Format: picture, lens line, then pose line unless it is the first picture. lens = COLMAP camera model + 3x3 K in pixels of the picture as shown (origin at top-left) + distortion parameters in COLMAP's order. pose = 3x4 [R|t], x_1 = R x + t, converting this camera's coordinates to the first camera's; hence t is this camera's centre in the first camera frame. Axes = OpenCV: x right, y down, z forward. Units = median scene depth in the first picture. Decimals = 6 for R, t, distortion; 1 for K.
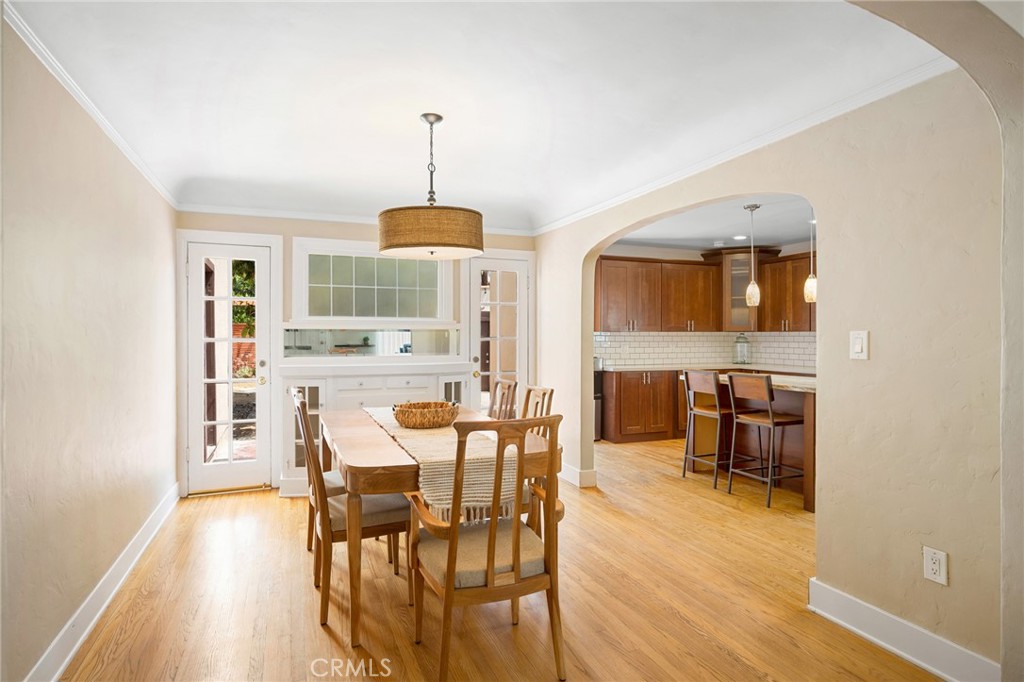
lens RADIAL K [[548.5, 0, 505.7], [0, 548.5, 342.5], [0, 0, 1]] dist [-0.001133, -0.000145]
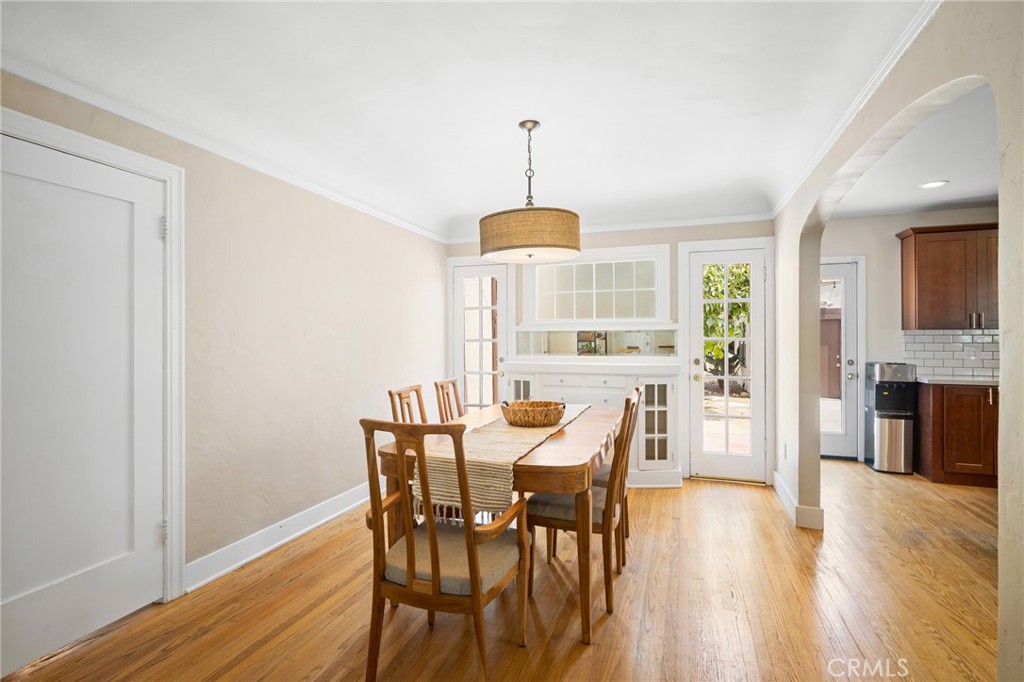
lens RADIAL K [[490.1, 0, 509.7], [0, 490.1, 341.8], [0, 0, 1]] dist [-0.000718, 0.000138]
pose [[0.748999, 0.001824, -0.662569, 0.209032], [-0.003108, 0.999995, -0.000760, -0.001024], [0.662564, 0.002629, 0.749001, 0.135597]]
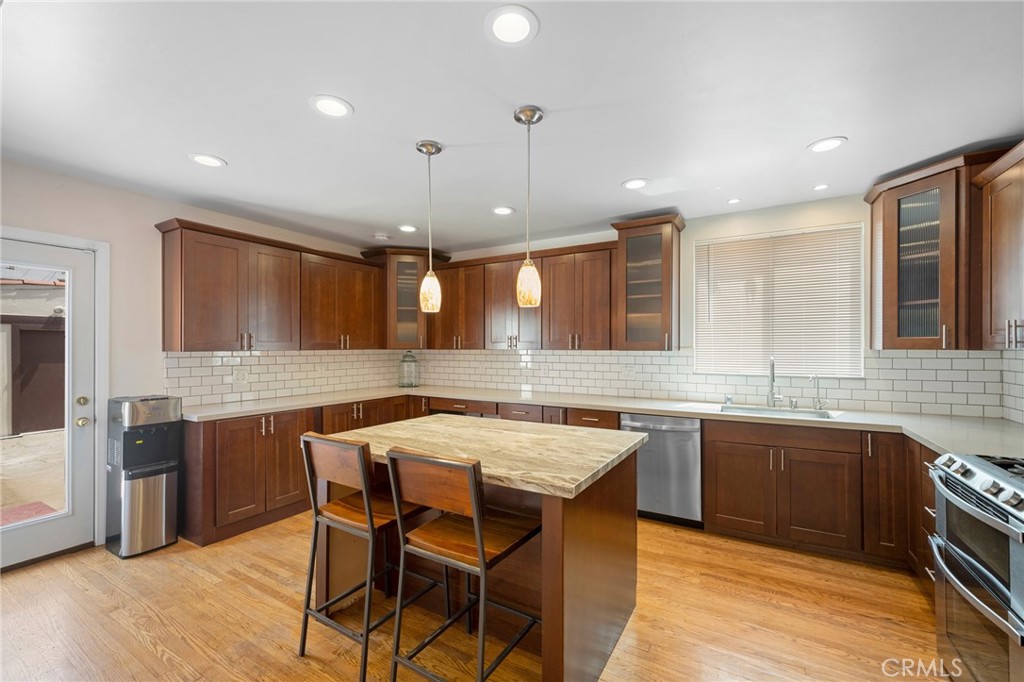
lens RADIAL K [[415.8, 0, 515.8], [0, 415.8, 341.8], [0, 0, 1]] dist [-0.001231, -0.000200]
pose [[0.786861, 0.006395, 0.617097, 0.187420], [0.005998, 0.999820, -0.018009, -0.020958], [-0.617101, 0.017871, 0.786681, 0.449527]]
